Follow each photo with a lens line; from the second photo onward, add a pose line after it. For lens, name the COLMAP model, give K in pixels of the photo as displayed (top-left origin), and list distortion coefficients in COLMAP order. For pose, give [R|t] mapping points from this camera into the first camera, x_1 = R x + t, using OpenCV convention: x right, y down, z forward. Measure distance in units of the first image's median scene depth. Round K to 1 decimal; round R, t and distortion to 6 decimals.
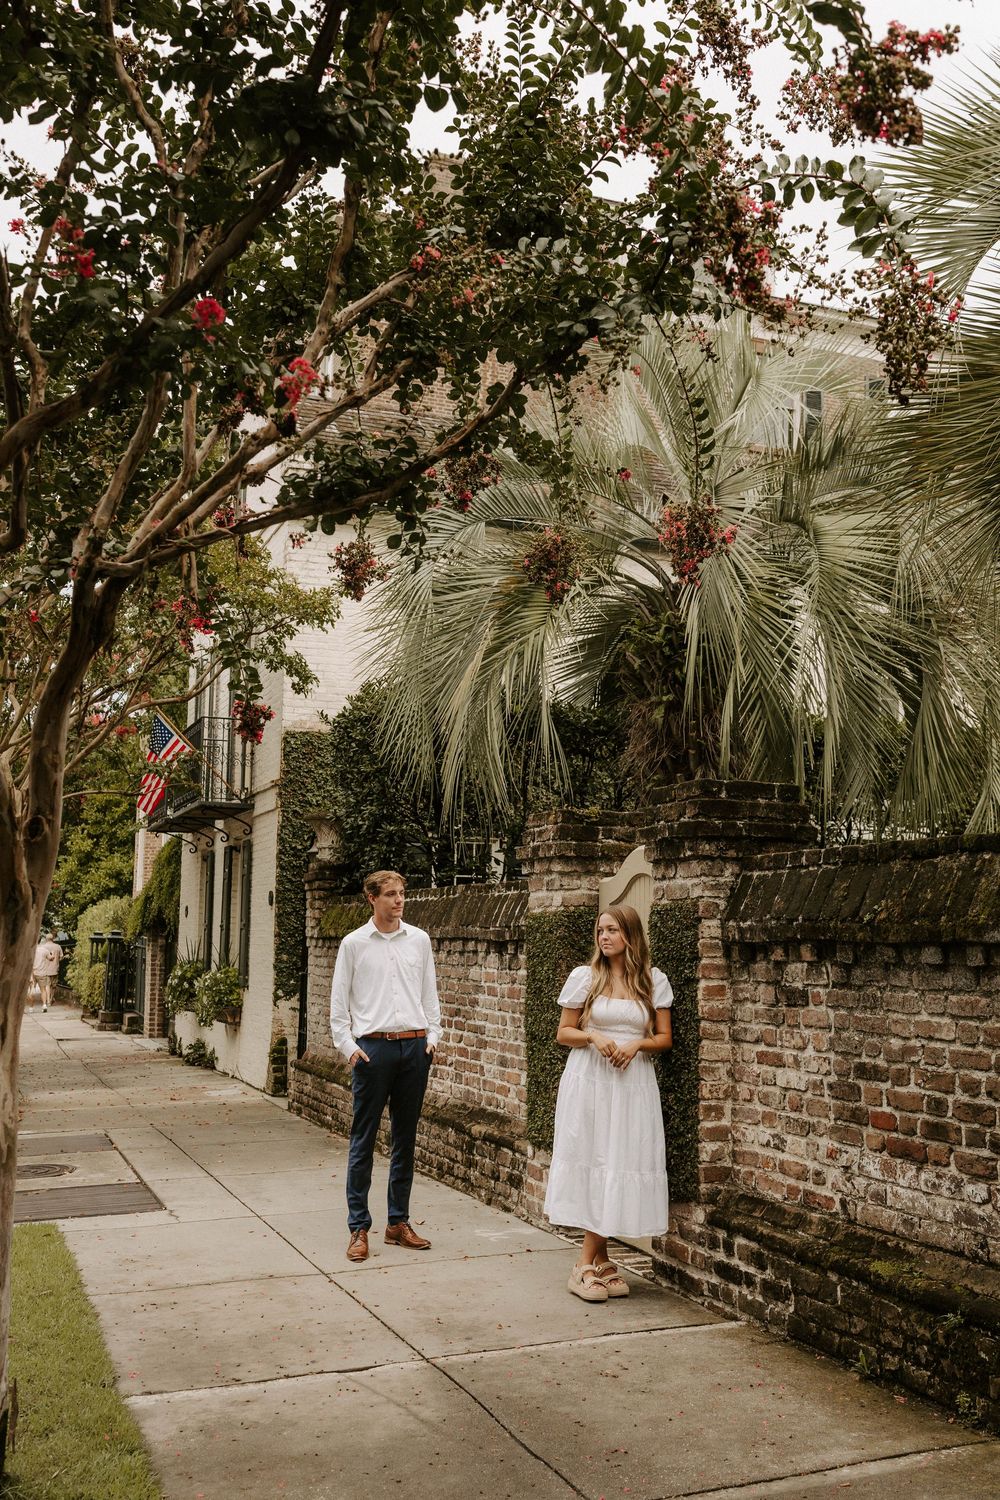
lens RADIAL K [[1481.0, 0, 488.1], [0, 1481.0, 742.0], [0, 0, 1]] dist [0.013110, -0.023402]
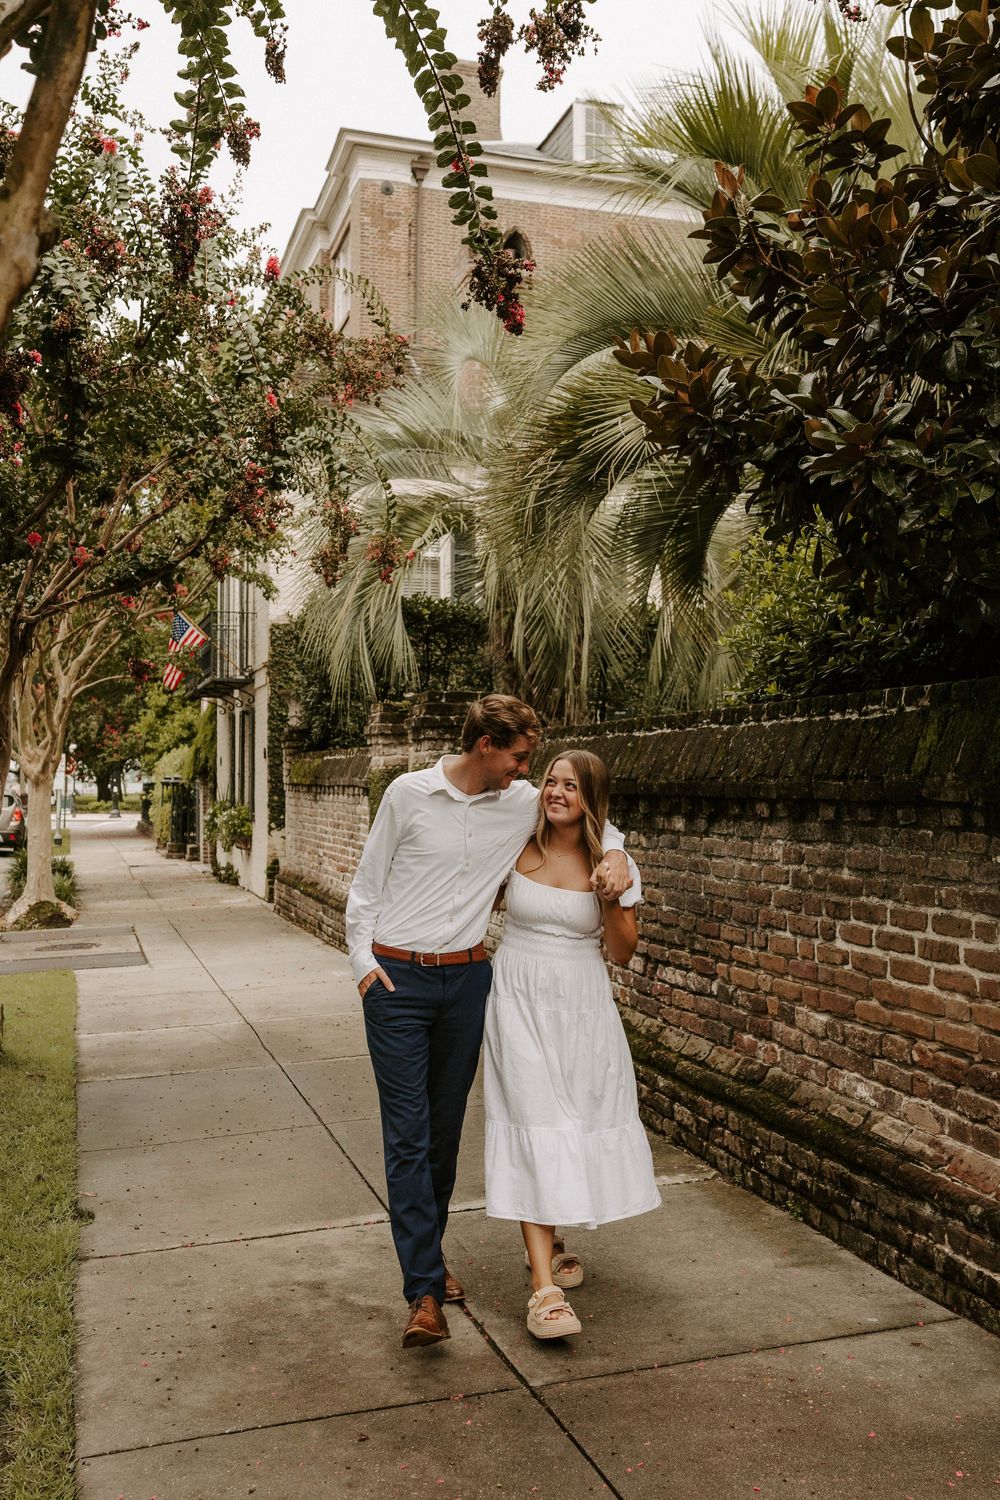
lens RADIAL K [[1491.1, 0, 500.6], [0, 1491.1, 726.3], [0, 0, 1]] dist [0.017555, -0.025455]
pose [[0.997645, -0.016258, -0.066629, 0.331348], [0.022902, 0.994703, 0.100209, -0.099335], [0.064647, -0.101499, 0.992733, -0.632662]]
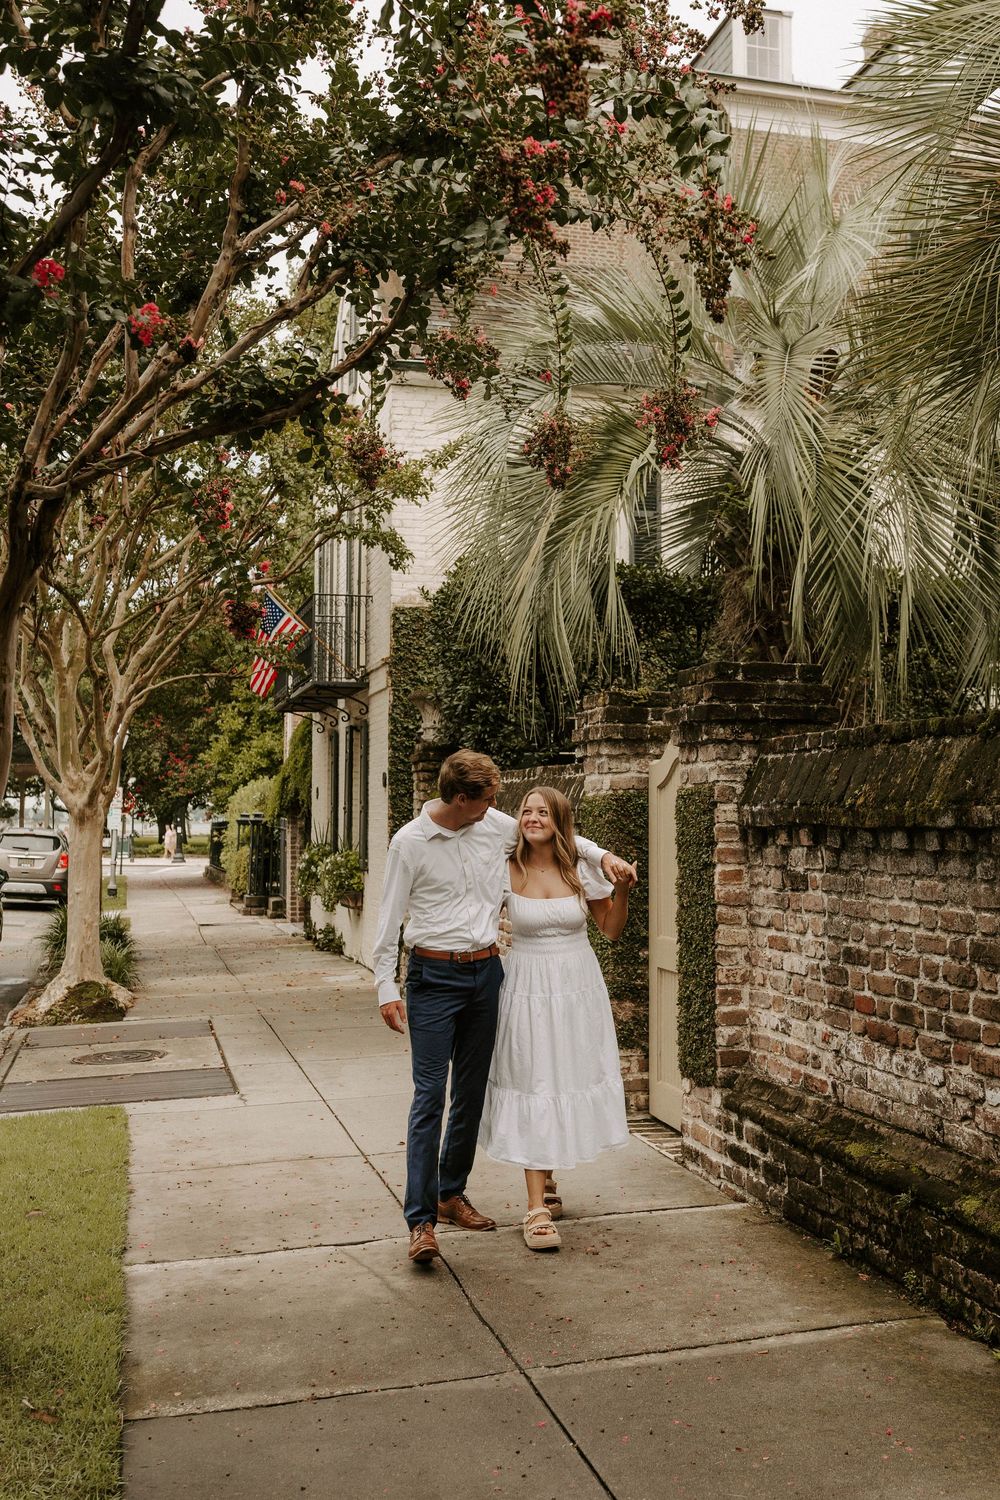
lens RADIAL K [[1601.2, 0, 534.3], [0, 1601.2, 672.2], [0, 0, 1]] dist [0.027902, -0.051399]
pose [[0.994794, -0.022562, -0.099374, 0.129062], [0.026958, 0.998706, 0.043115, -0.017117], [0.098273, -0.045570, 0.994116, -0.070270]]
